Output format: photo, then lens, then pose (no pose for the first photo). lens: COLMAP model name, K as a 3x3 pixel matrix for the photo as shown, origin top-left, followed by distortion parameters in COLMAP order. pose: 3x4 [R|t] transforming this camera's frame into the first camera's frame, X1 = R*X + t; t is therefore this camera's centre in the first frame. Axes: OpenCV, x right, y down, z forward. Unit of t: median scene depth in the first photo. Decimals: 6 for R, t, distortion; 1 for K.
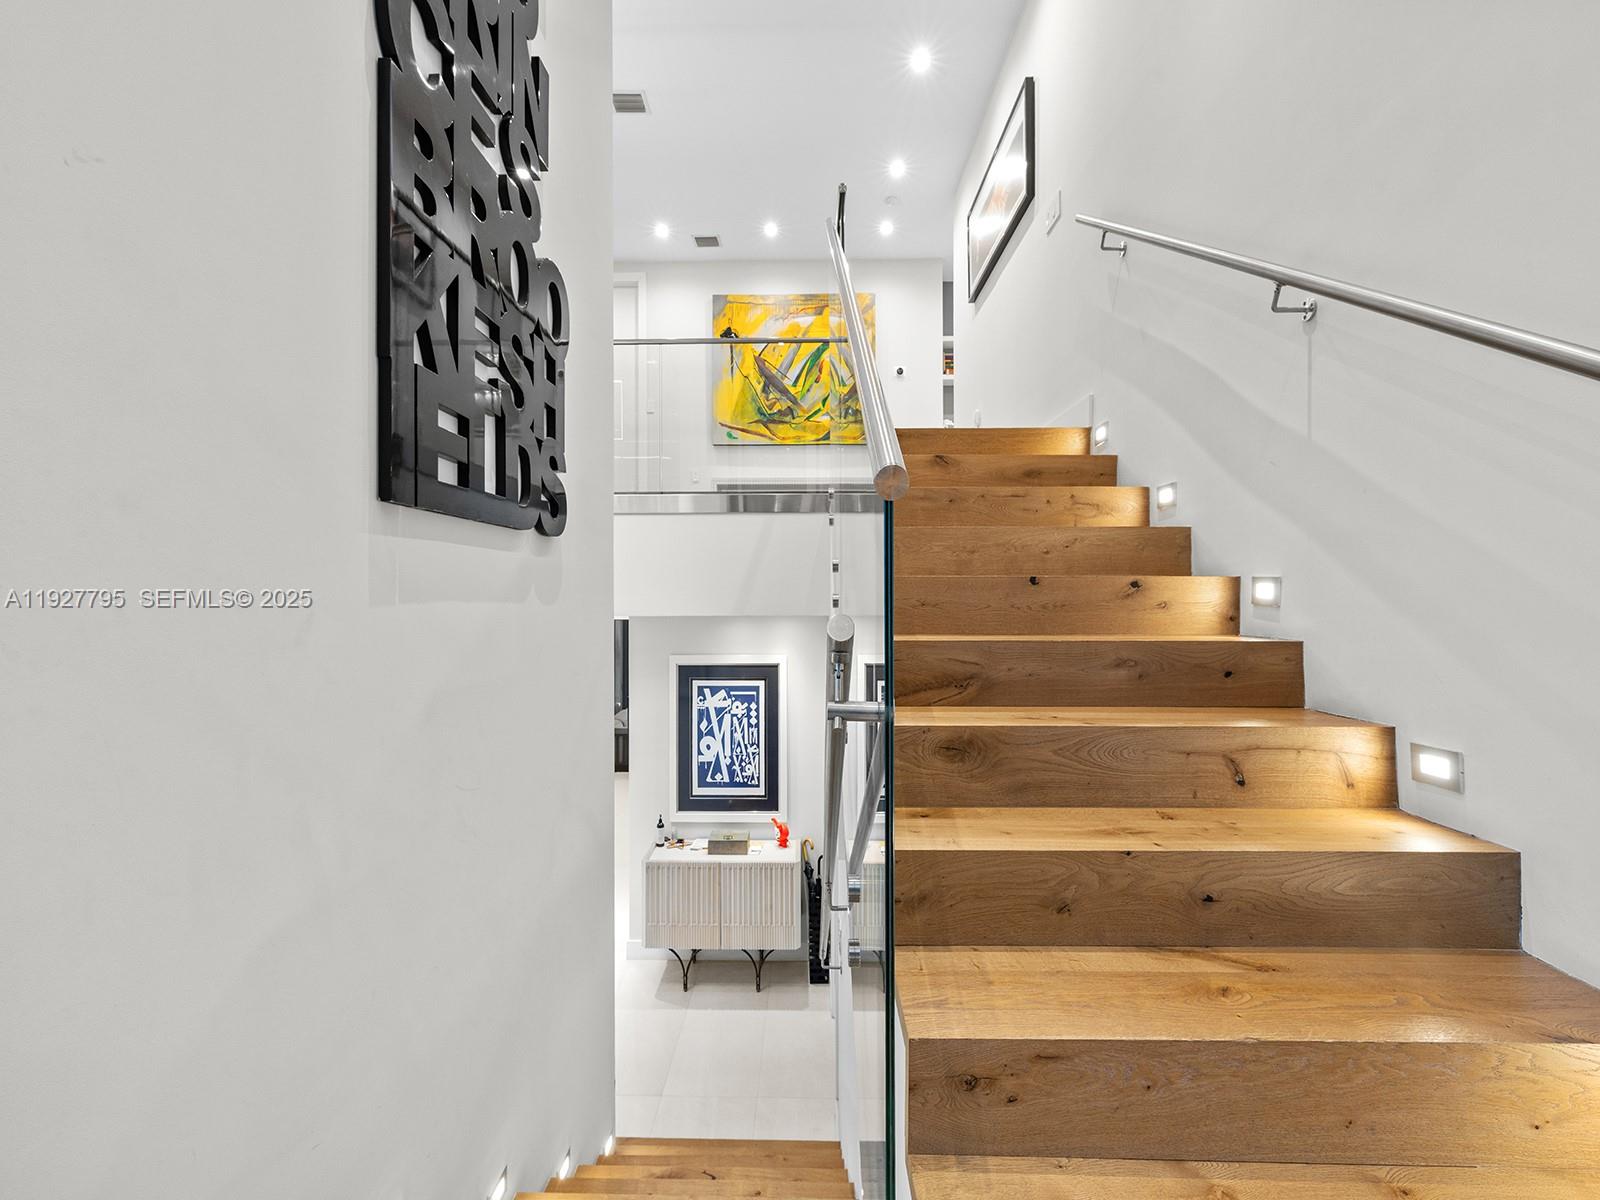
lens RADIAL K [[675.3, 0, 801.4], [0, 675.3, 595.1], [0, 0, 1]] dist [-0.000530, -0.000079]
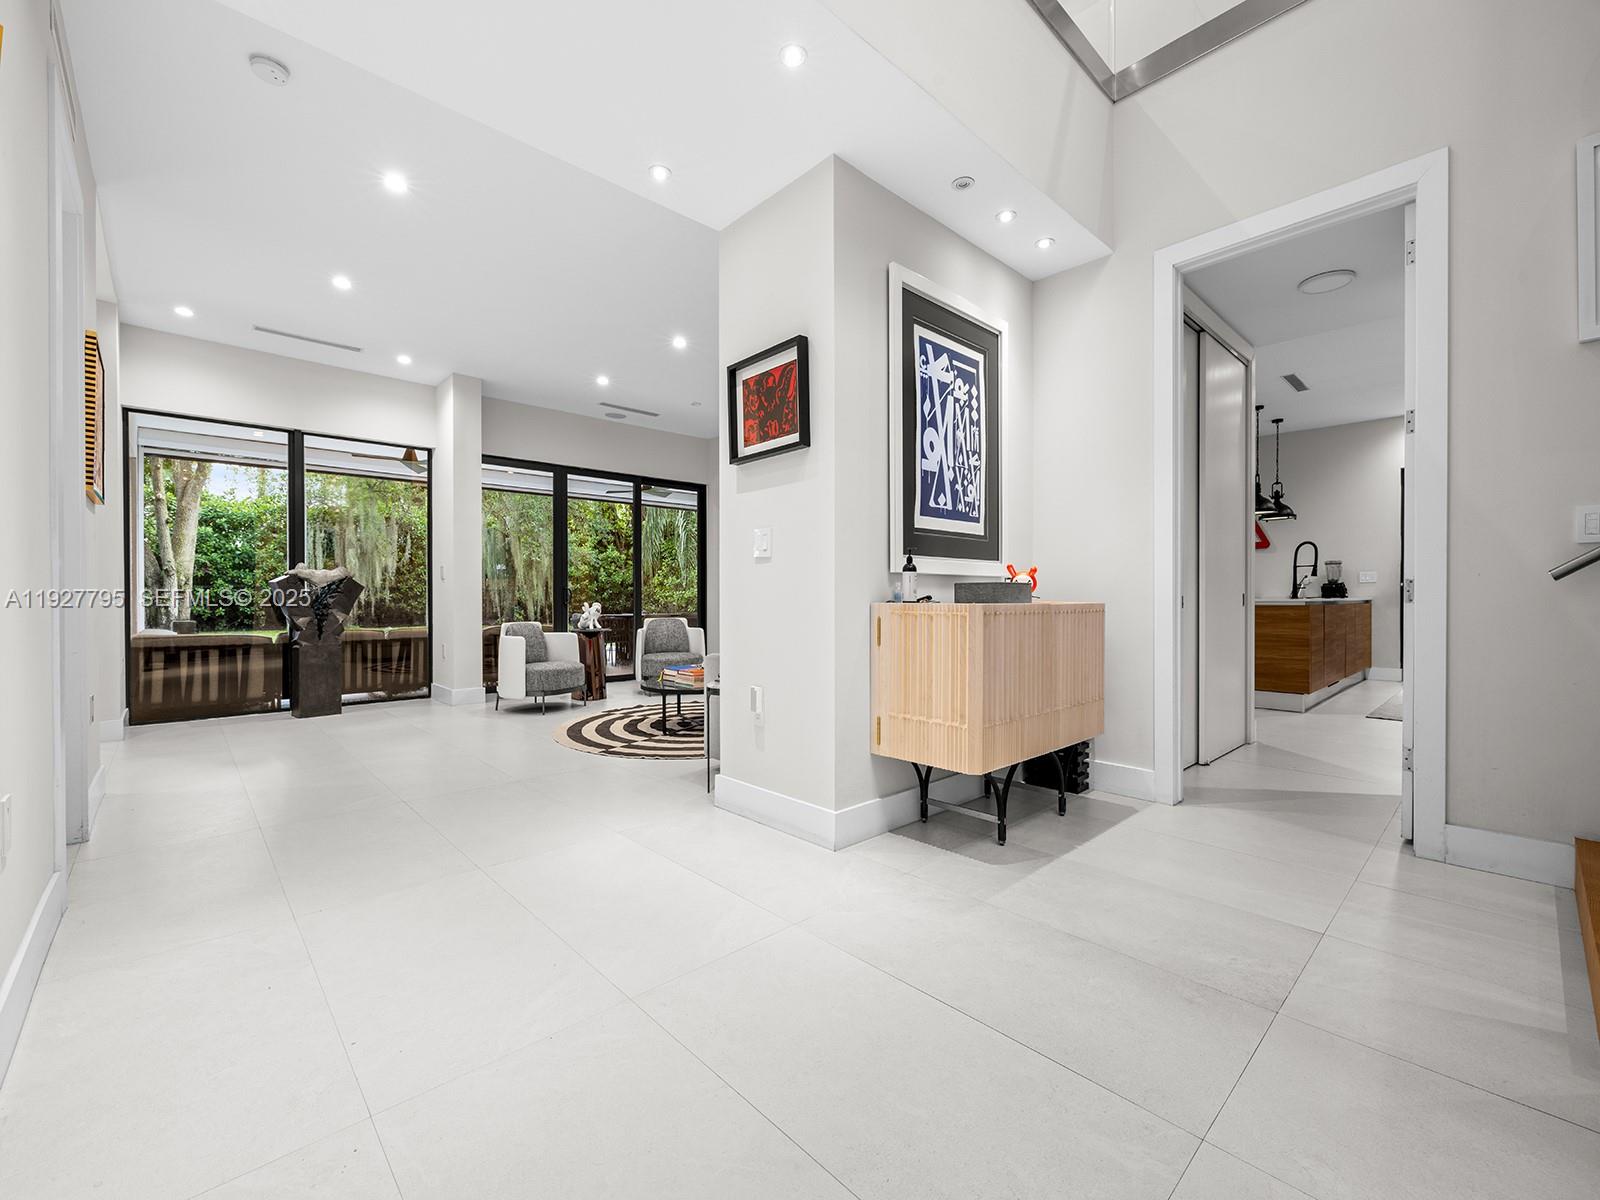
lens RADIAL K [[675.3, 0, 800.6], [0, 675.3, 597.2], [0, 0, 1]] dist [-0.000530, -0.000079]
pose [[0.725681, -0.003706, 0.688021, -0.617132], [0.003082, 0.999993, 0.002136, 0.352502], [-0.688024, 0.000570, 0.725687, 0.657967]]
